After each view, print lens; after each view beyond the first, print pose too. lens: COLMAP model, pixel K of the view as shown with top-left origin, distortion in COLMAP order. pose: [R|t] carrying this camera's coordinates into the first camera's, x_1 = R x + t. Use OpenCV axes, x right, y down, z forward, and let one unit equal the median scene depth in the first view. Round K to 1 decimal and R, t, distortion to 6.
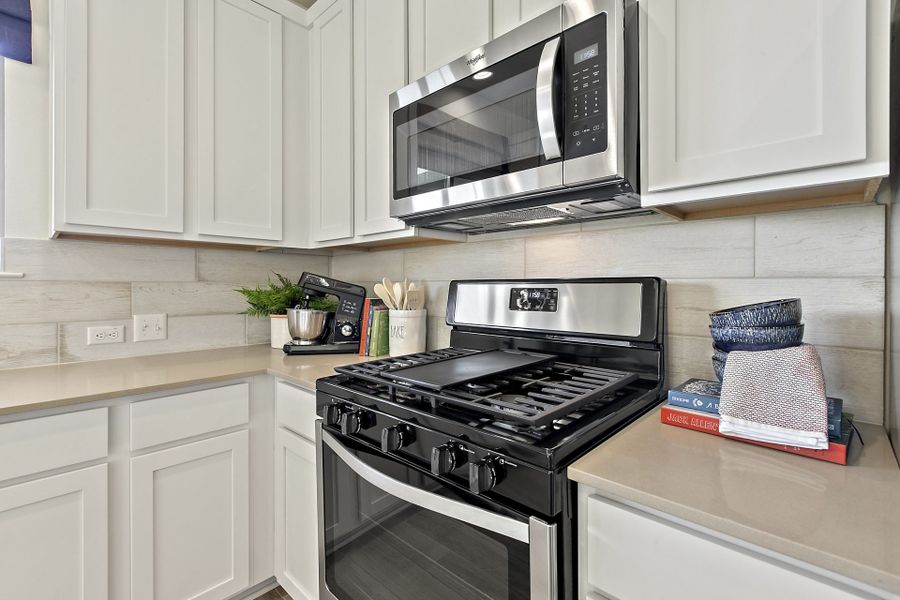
lens RADIAL K [[405.0, 0, 448.9], [0, 405.0, 284.7], [0, 0, 1]] dist [0.001415, 0.000199]
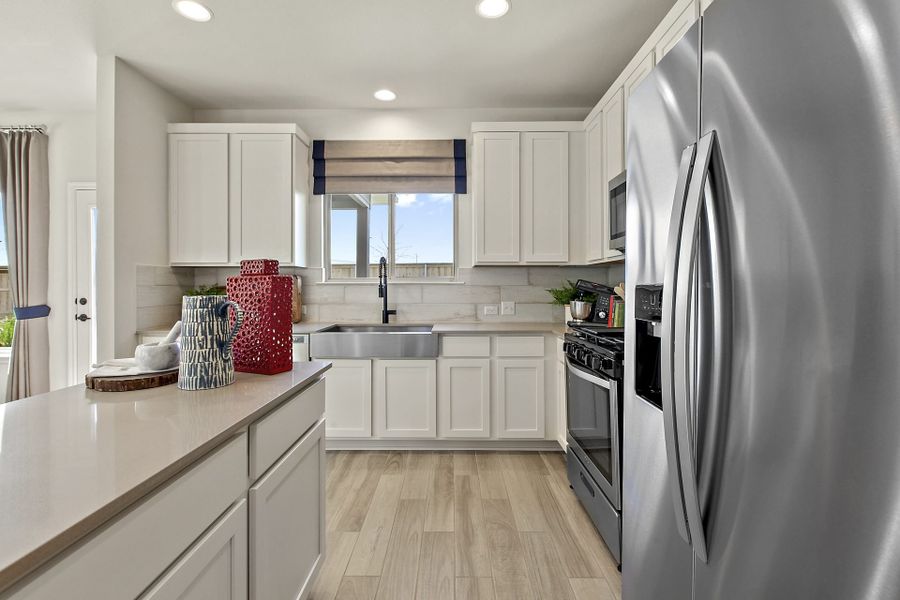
lens RADIAL K [[405.0, 0, 448.9], [0, 405.0, 284.7], [0, 0, 1]] dist [0.001415, 0.000199]
pose [[0.676946, -0.003841, -0.736023, 0.599623], [0.002619, 0.999993, -0.002810, -0.007283], [0.736028, -0.000025, 0.676951, -0.634292]]
